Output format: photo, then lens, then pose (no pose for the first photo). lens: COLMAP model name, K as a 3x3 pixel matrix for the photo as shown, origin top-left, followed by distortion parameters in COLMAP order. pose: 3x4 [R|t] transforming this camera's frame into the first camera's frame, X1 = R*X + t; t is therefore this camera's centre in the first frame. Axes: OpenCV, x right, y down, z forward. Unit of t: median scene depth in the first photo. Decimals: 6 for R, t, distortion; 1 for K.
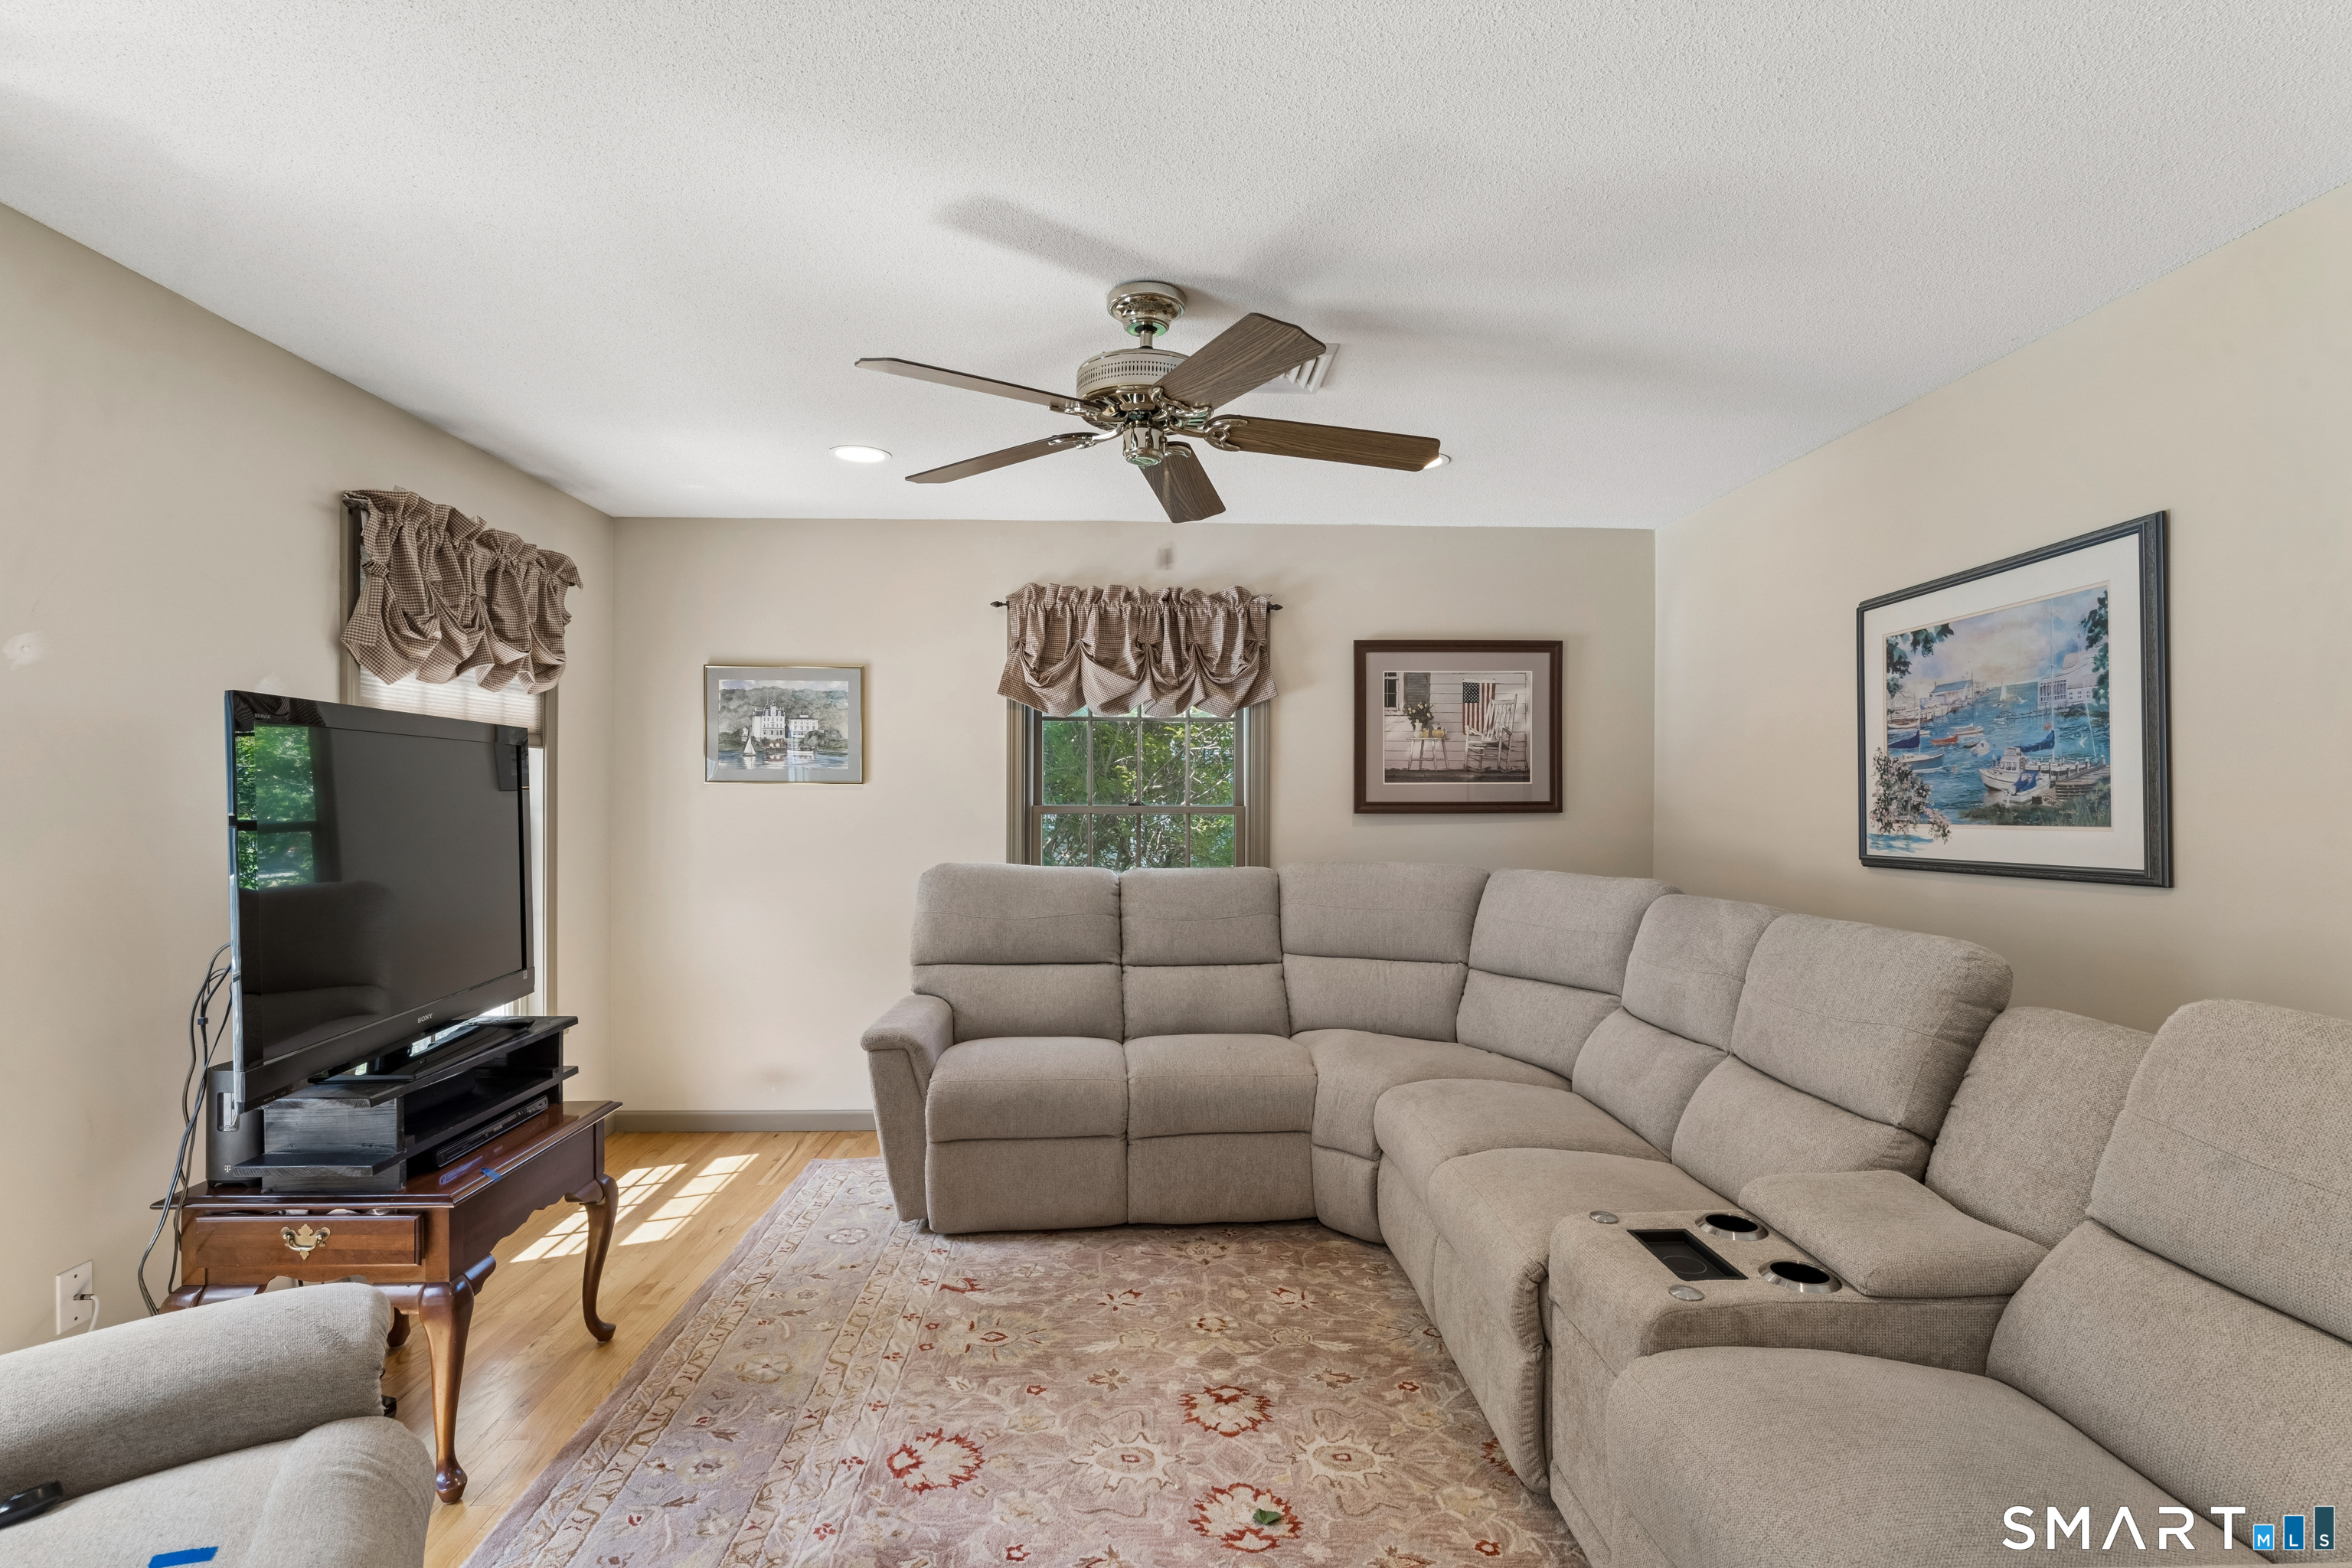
lens RADIAL K [[1107.9, 0, 1172.2], [0, 1107.9, 781.2], [0, 0, 1]] dist [-0.000866, -0.000507]
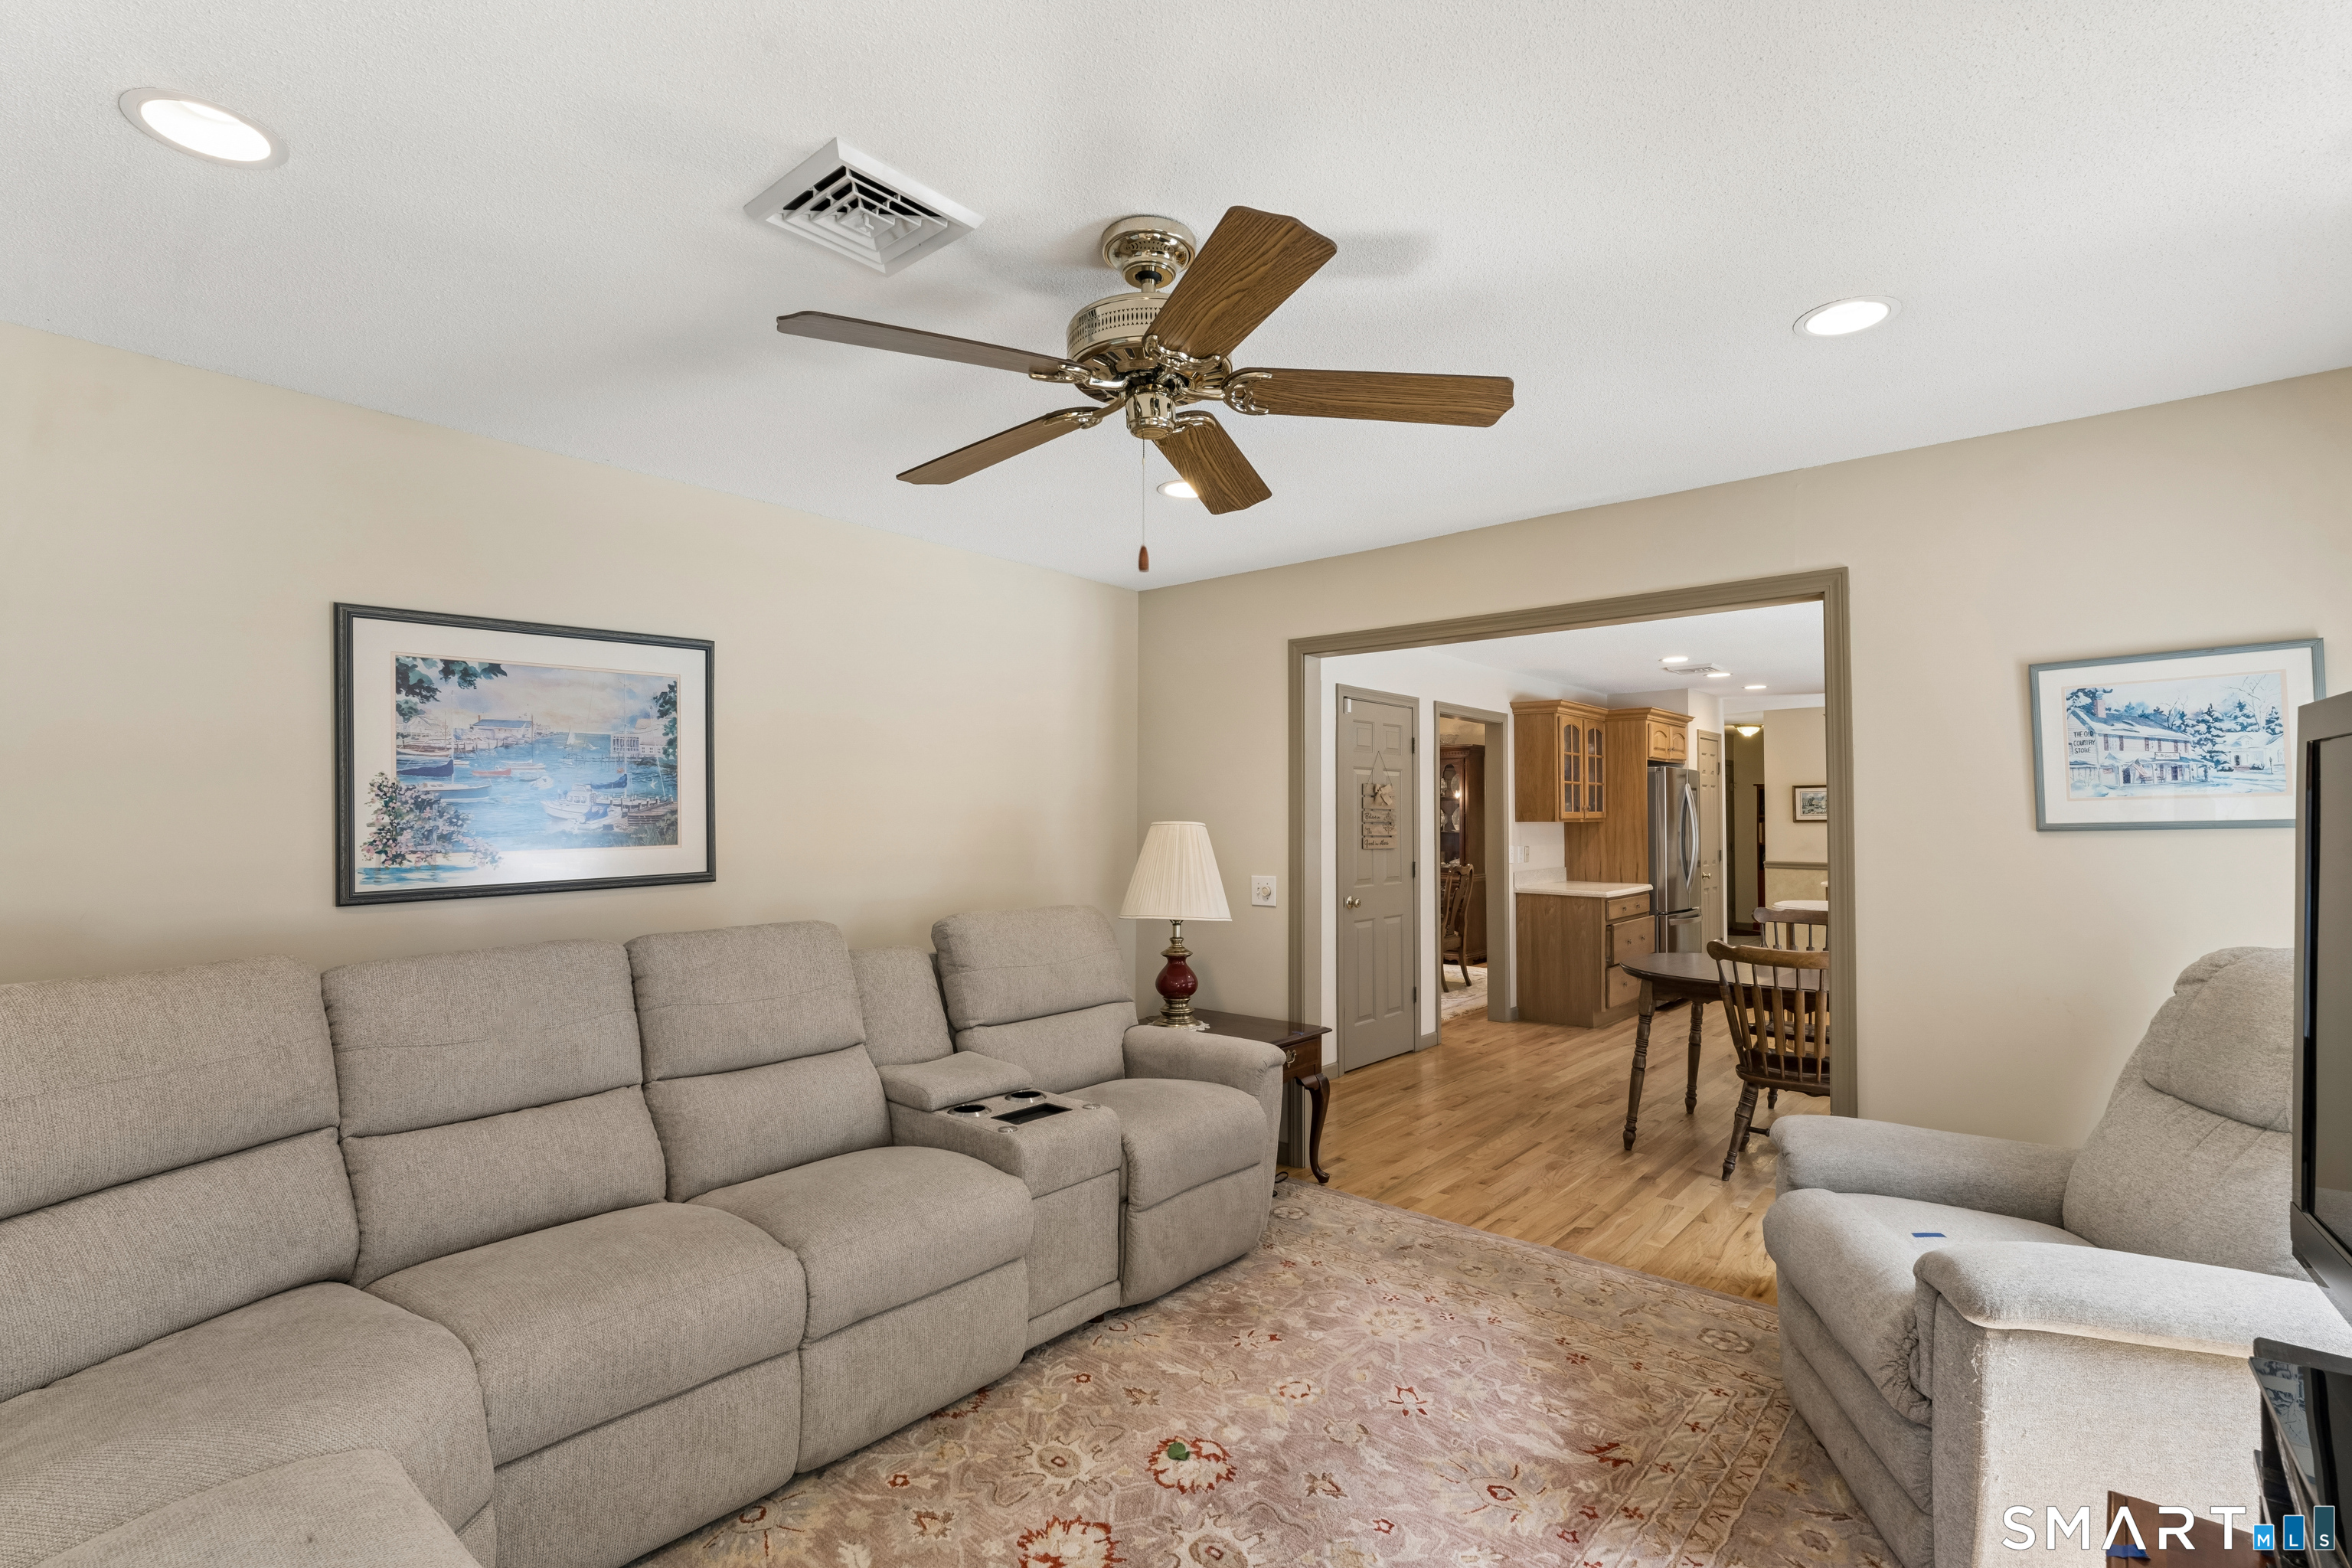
lens RADIAL K [[1085.3, 0, 1176.0], [0, 1085.3, 784.0], [0, 0, 1]] dist [-0.001459, -0.000128]
pose [[-0.733477, 0.013218, 0.679586, -0.511931], [-0.012253, 0.999391, -0.032662, 0.000200], [-0.679604, -0.032283, -0.732869, 1.369166]]
